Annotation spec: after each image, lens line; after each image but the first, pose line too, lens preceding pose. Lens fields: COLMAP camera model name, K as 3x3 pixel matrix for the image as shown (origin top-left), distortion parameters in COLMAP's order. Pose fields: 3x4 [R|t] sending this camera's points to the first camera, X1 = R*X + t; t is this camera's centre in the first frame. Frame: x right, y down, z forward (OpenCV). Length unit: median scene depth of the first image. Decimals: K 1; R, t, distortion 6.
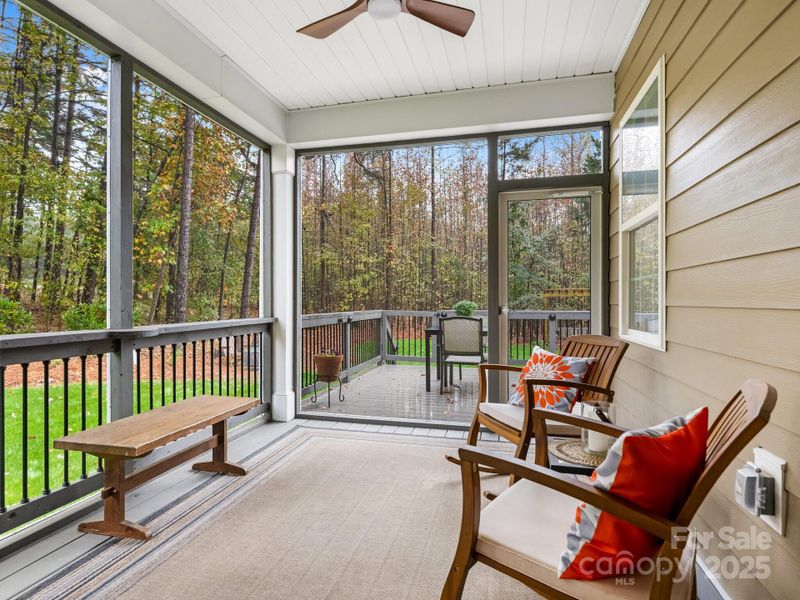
lens RADIAL K [[424.2, 0, 400.0], [0, 424.2, 300.0], [0, 0, 1]] dist [0.000261, -0.000510]
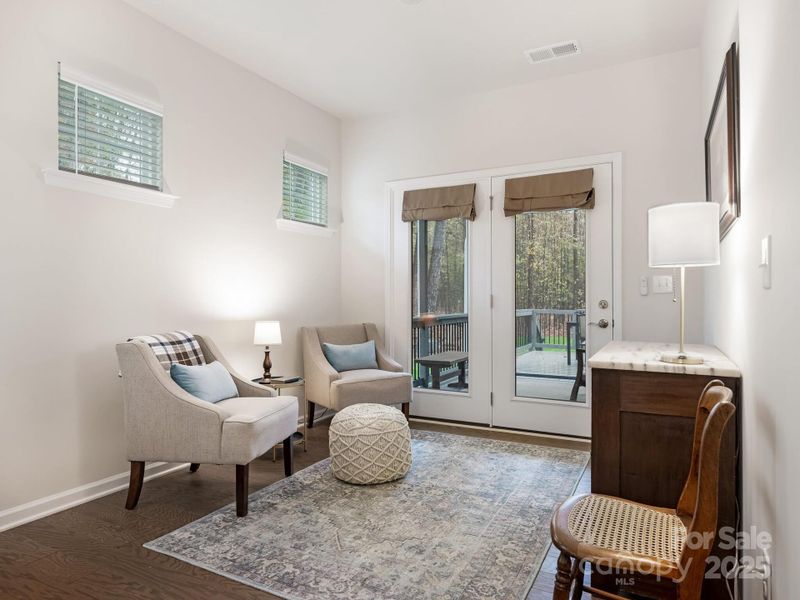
lens RADIAL K [[524.9, 0, 419.1], [0, 524.9, 300.5], [0, 0, 1]] dist [-0.001449, -0.001244]
pose [[0.976813, -0.000236, -0.214095, -0.036699], [0.001730, 0.999975, 0.006789, -0.012690], [0.214088, -0.007002, 0.976789, -0.635765]]
